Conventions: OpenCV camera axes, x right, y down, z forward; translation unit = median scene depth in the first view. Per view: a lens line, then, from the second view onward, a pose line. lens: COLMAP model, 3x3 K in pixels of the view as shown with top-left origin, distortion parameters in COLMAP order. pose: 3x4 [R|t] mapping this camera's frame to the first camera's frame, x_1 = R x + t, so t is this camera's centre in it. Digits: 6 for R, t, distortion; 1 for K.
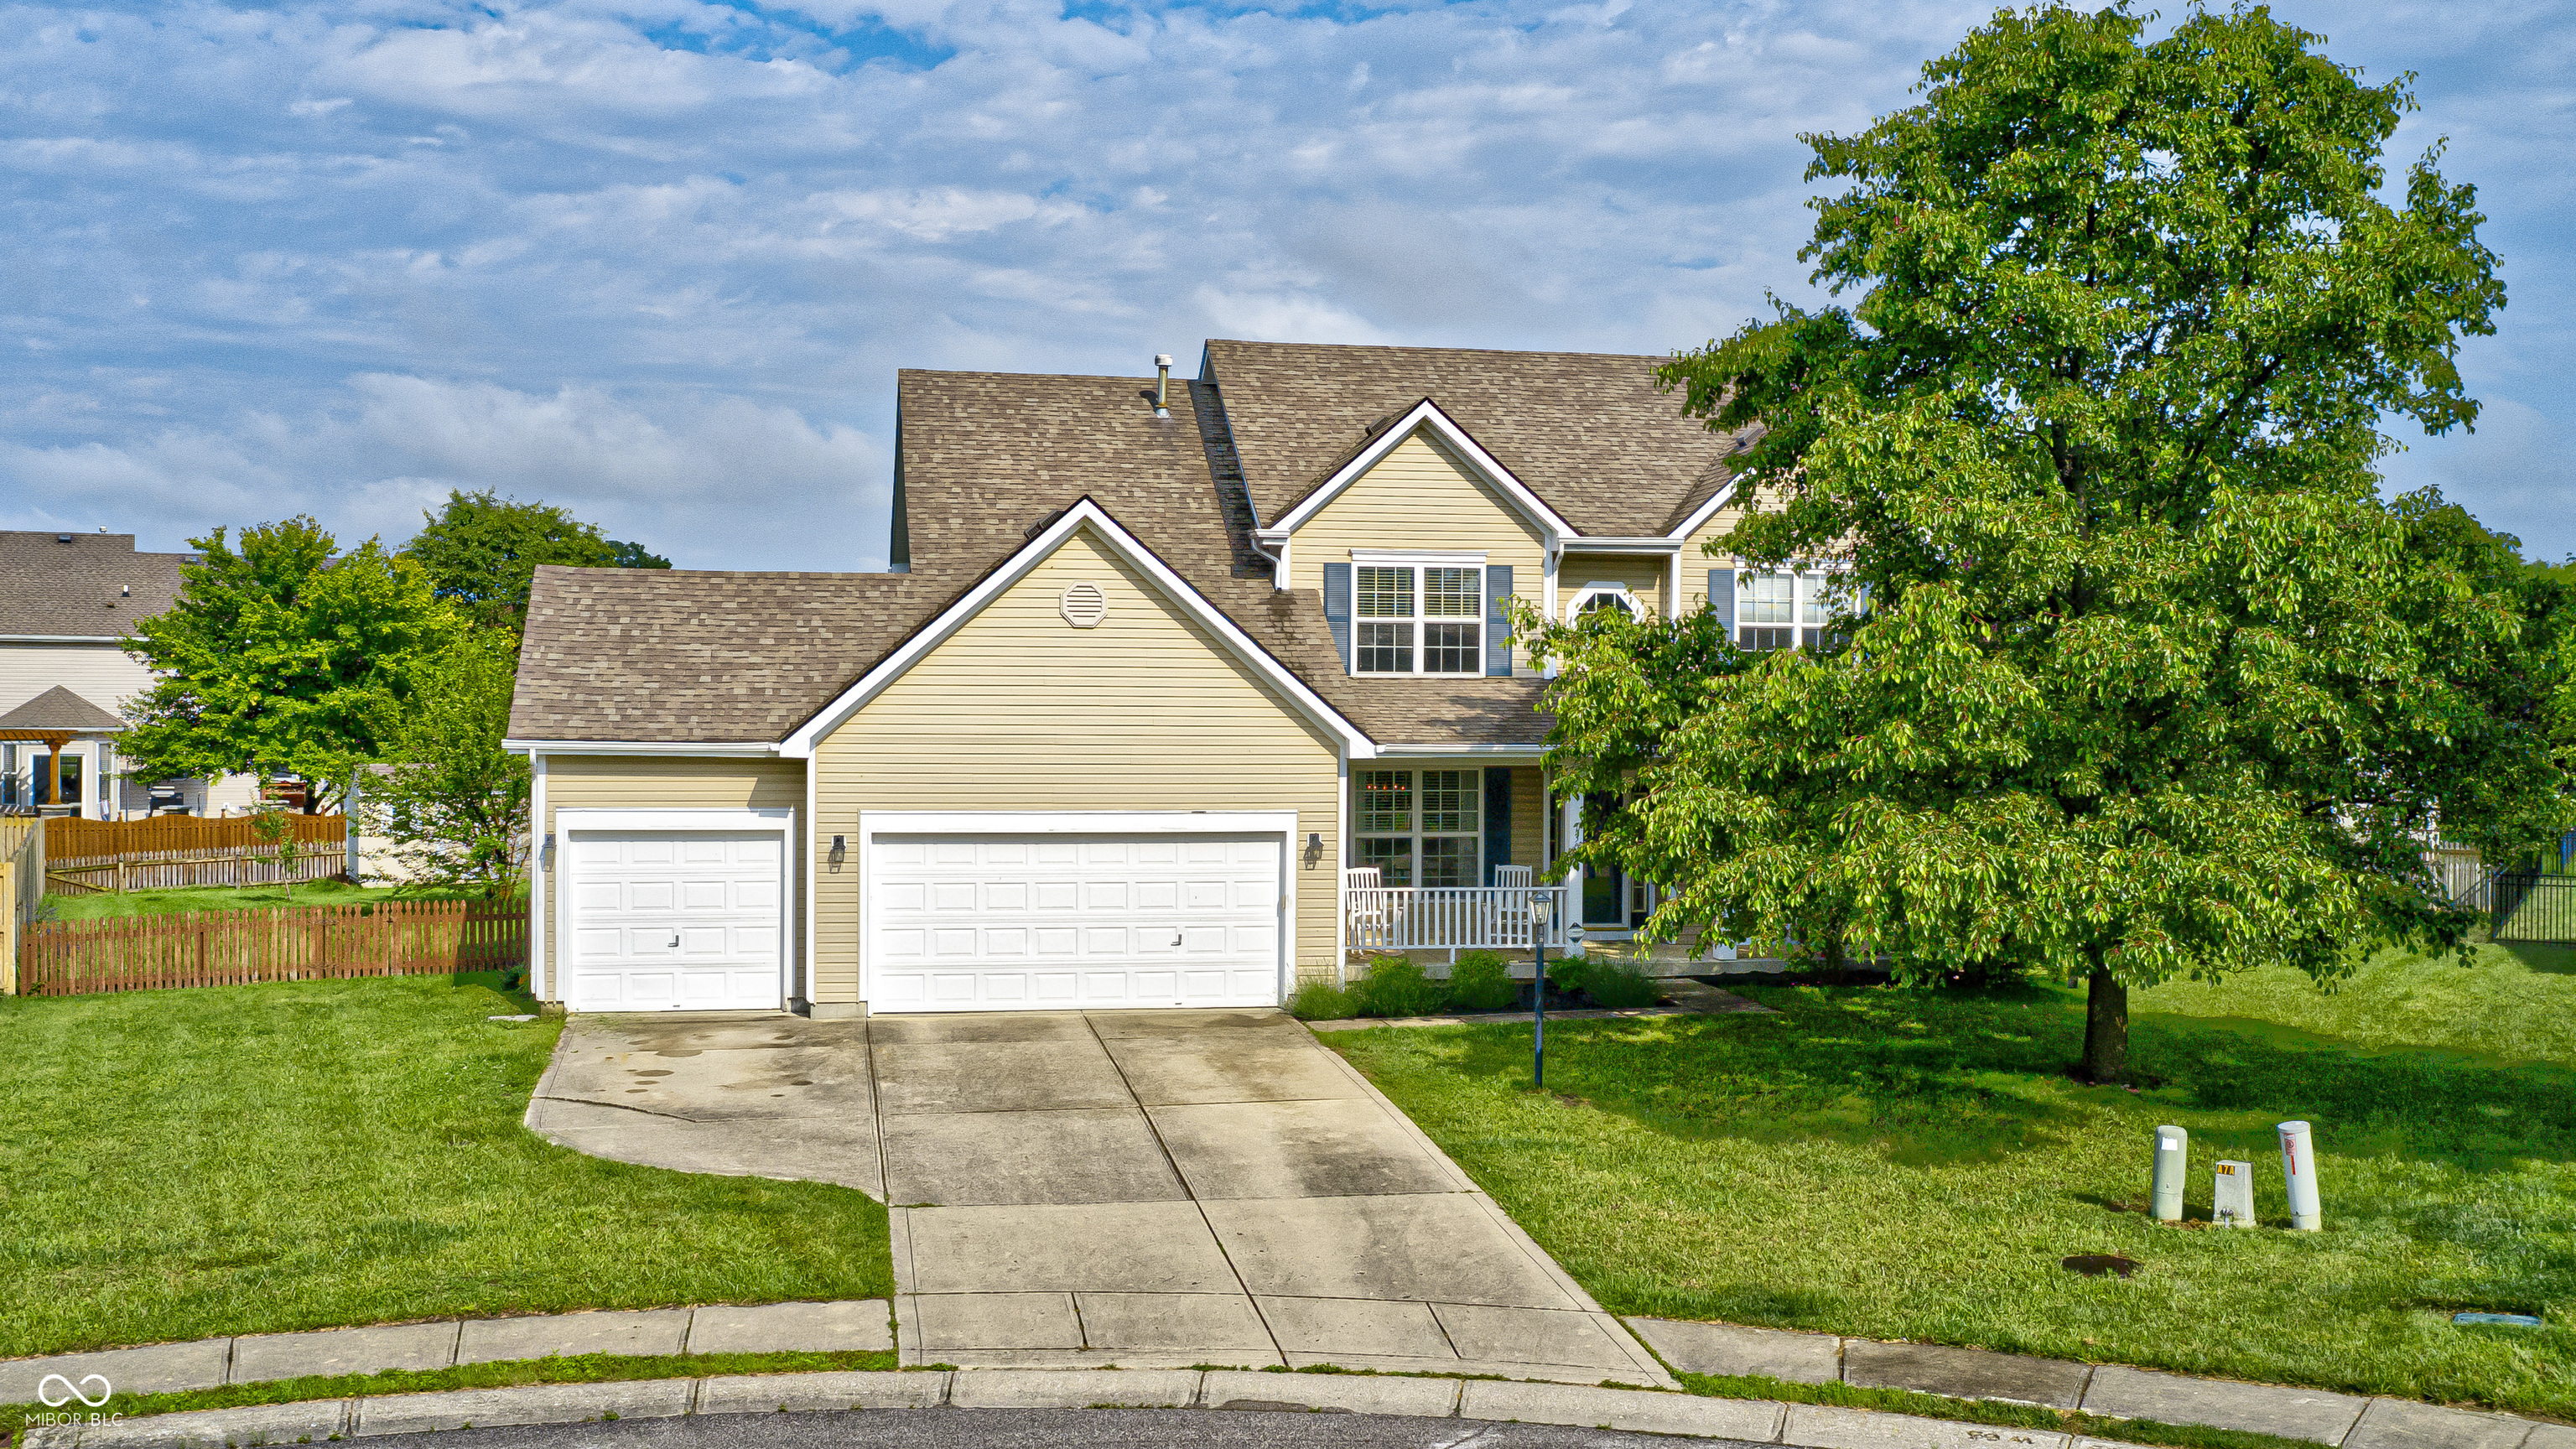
lens RADIAL K [[2539.5, 0, 1282.1], [0, 2539.5, 728.5], [0, 0, 1]] dist [-0.003285, 0.000000]
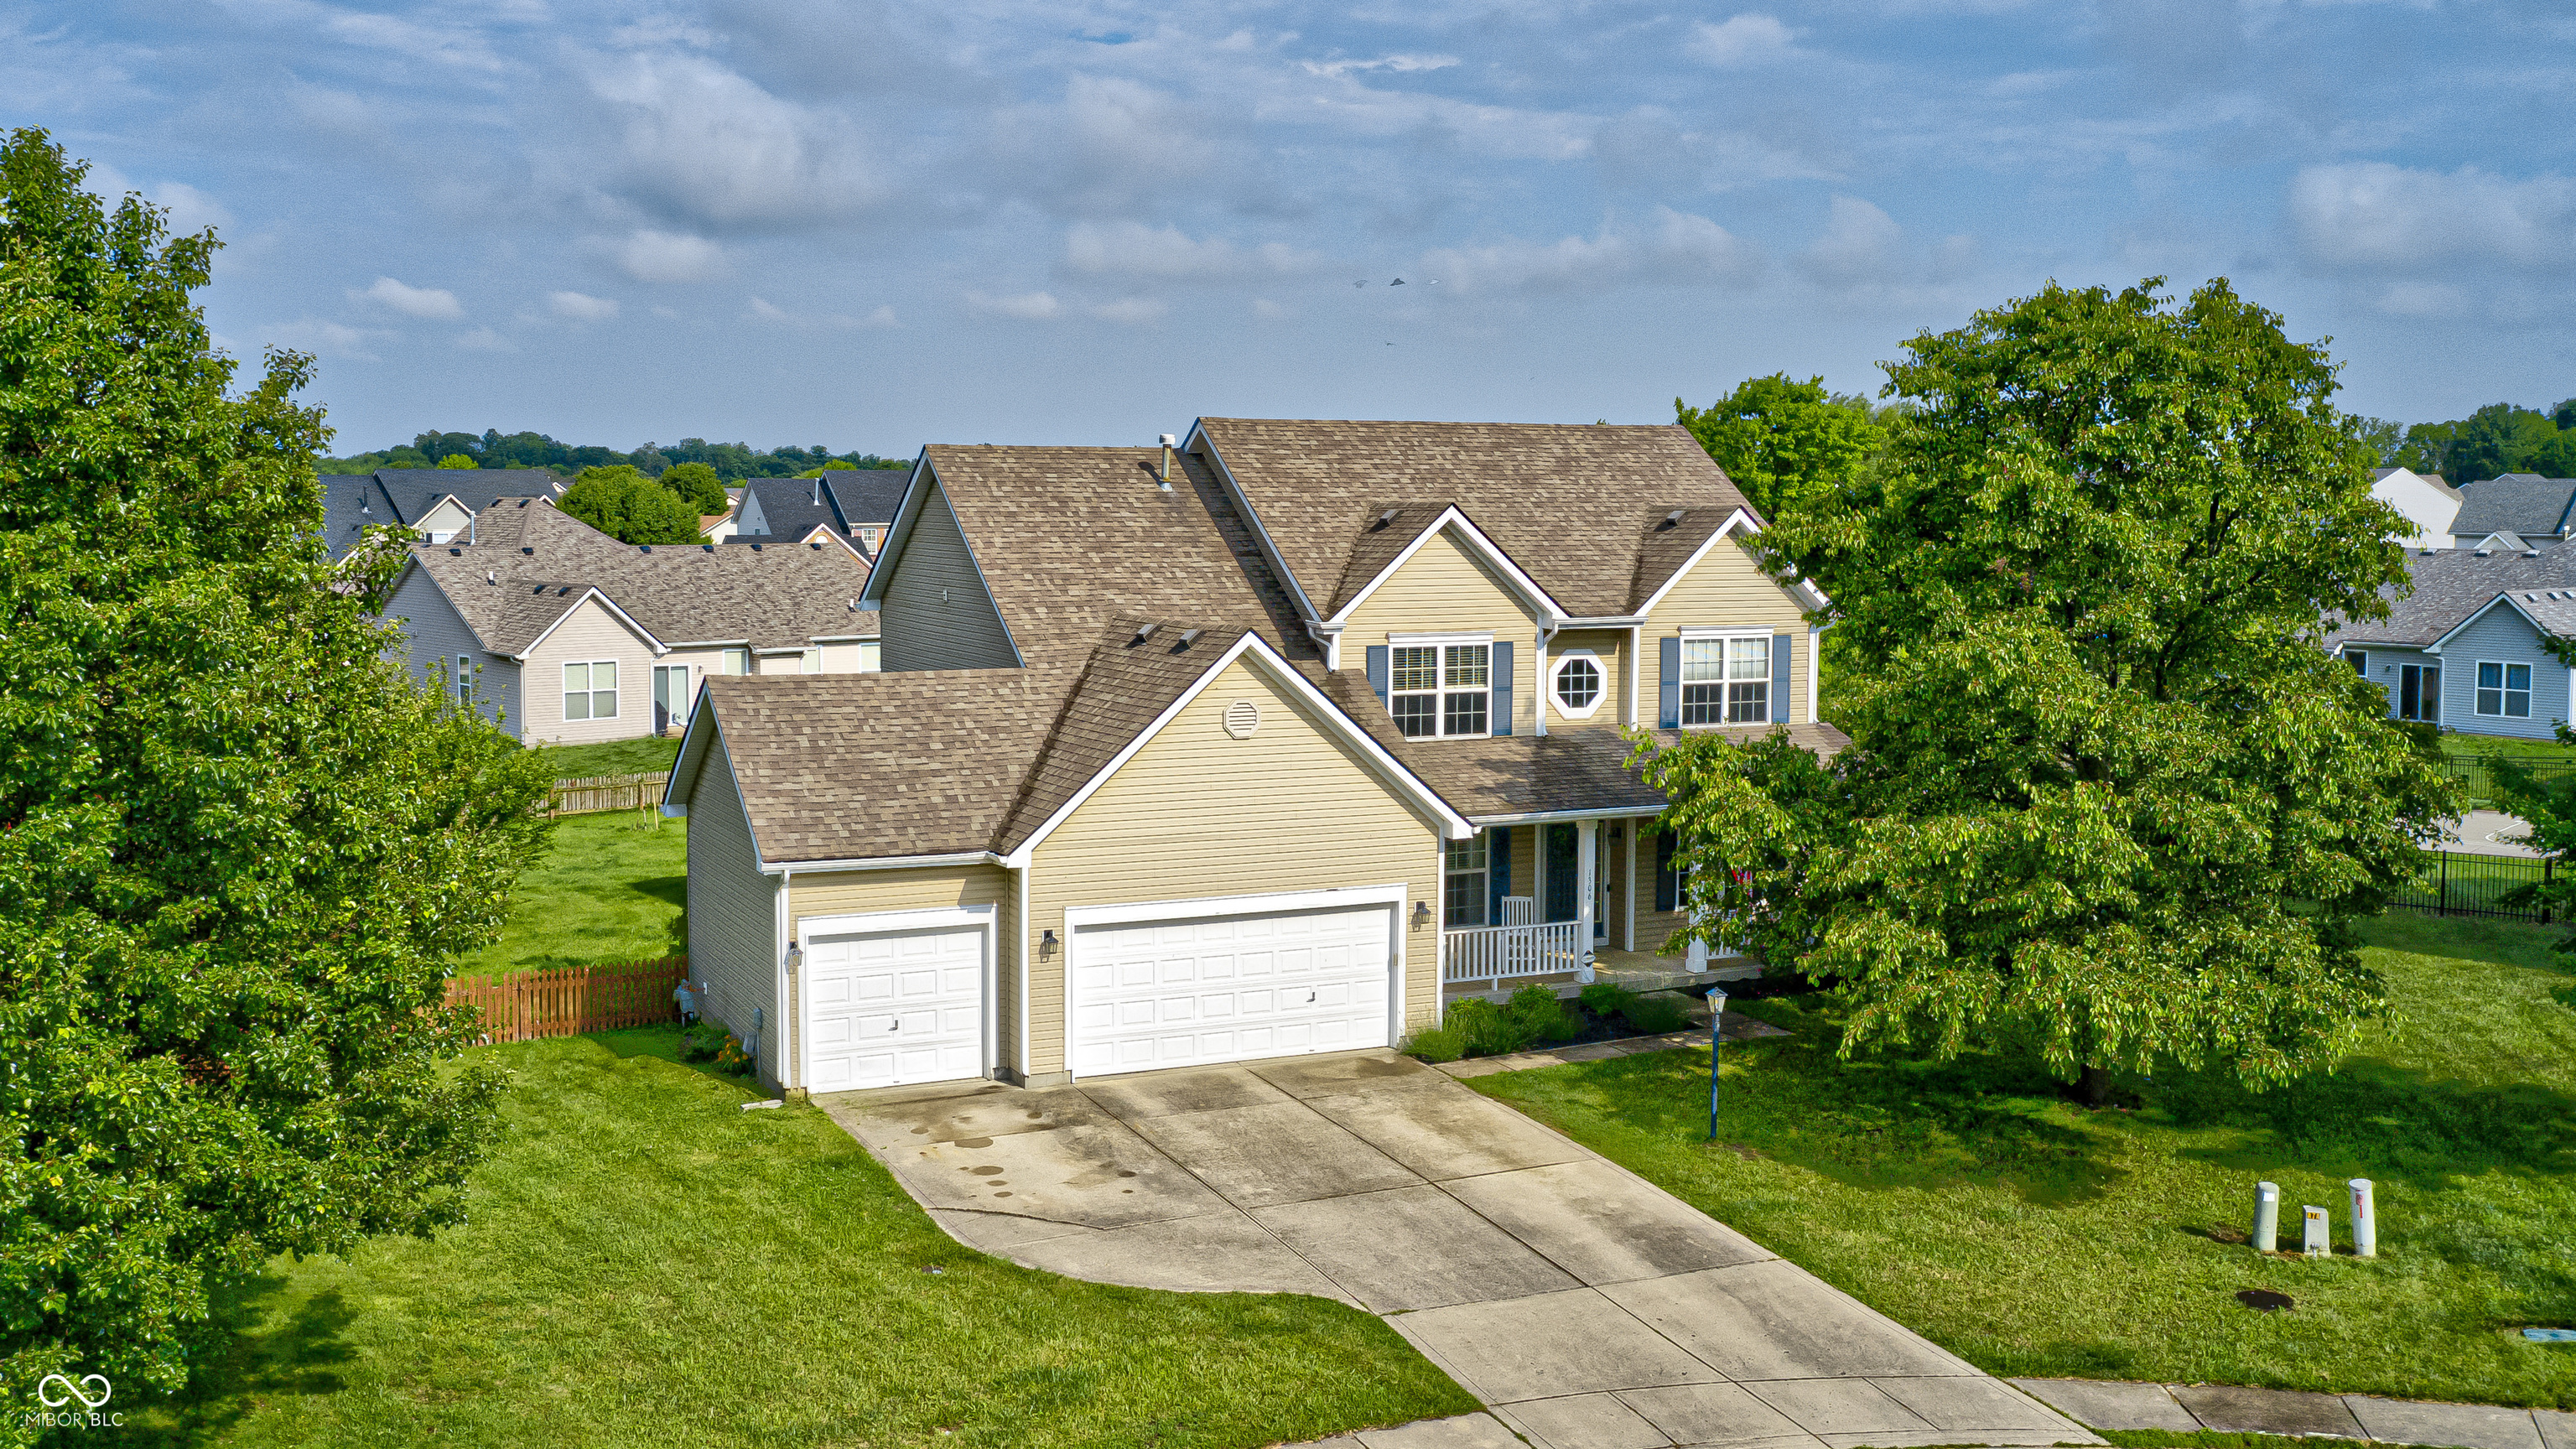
lens RADIAL K [[2564.0, 0, 1303.4], [0, 2564.0, 705.0], [0, 0, 1]] dist [-0.004595, 0.000000]
pose [[0.967478, -0.023410, 0.251871, -0.343983], [0.003473, 0.996844, 0.079311, -0.147189], [-0.252932, -0.075857, 0.964506, -0.136877]]
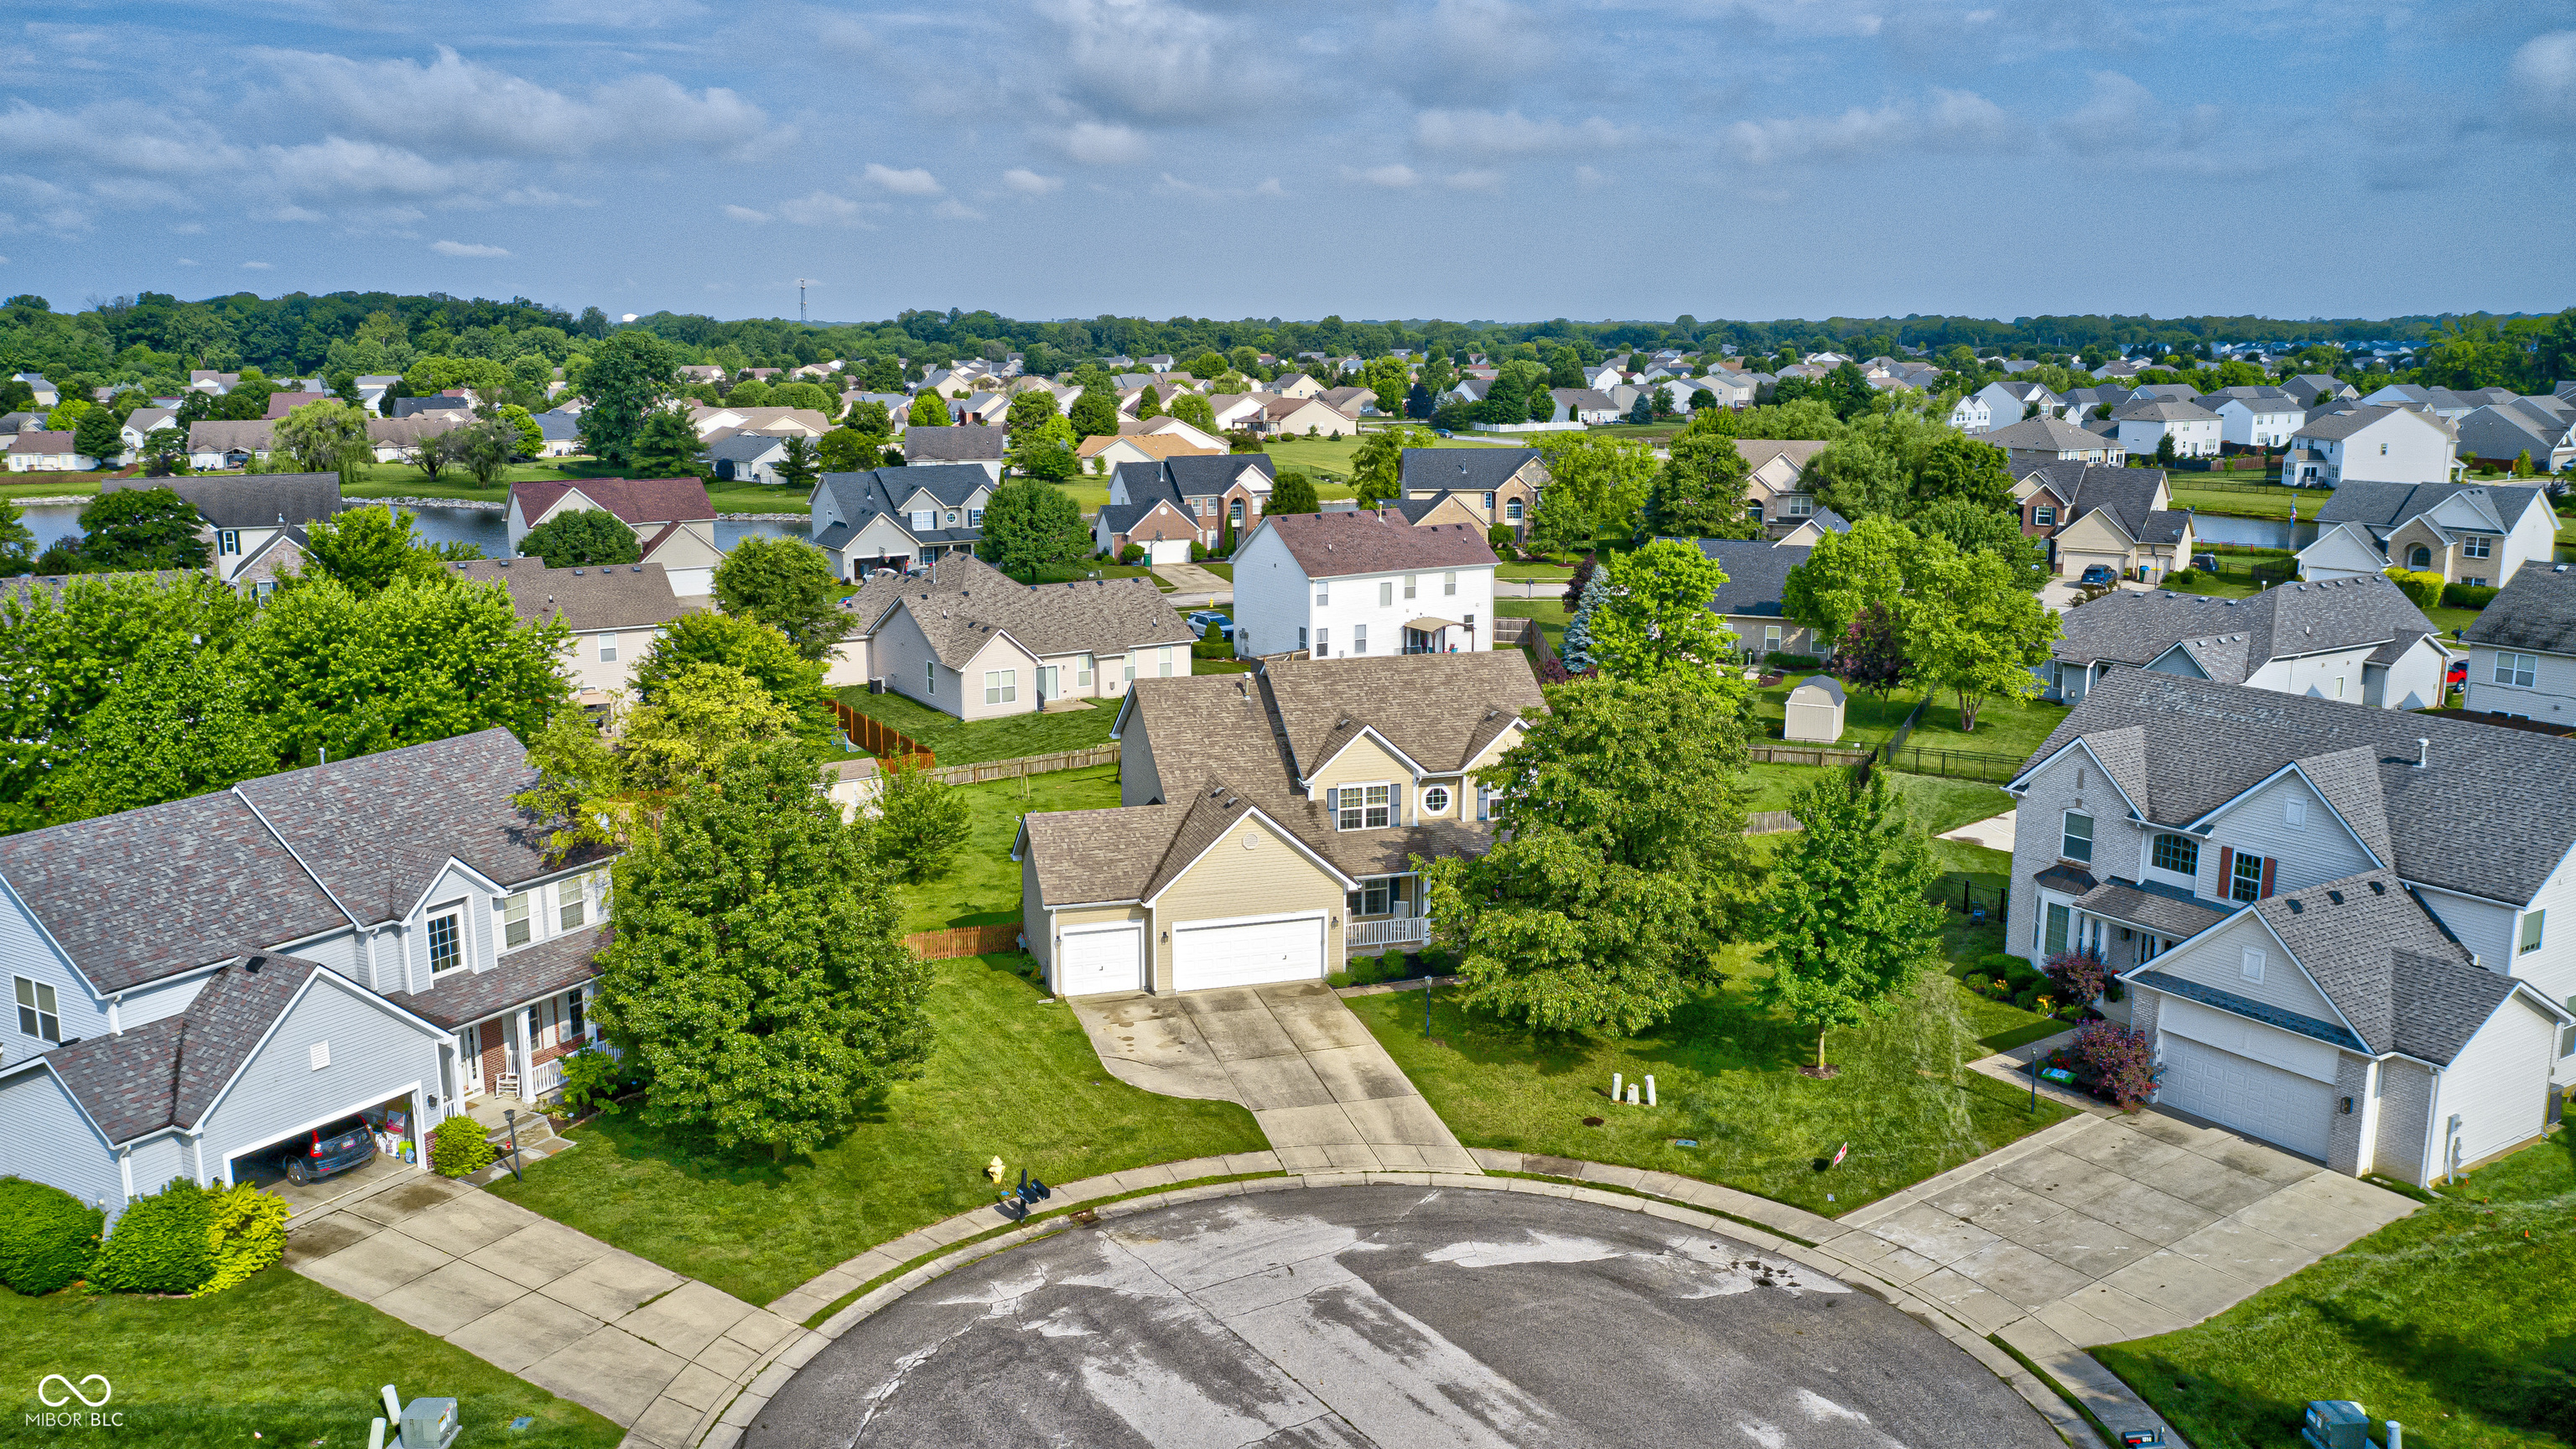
lens RADIAL K [[2112.3, 0, 1290.2], [0, 2112.3, 734.6], [0, 0, 1]] dist [-0.021249, 0.012520]
pose [[0.994969, -0.027438, 0.096351, -0.246558], [0.008537, 0.981486, 0.191343, -0.580945], [-0.099818, -0.189558, 0.976783, -1.150192]]
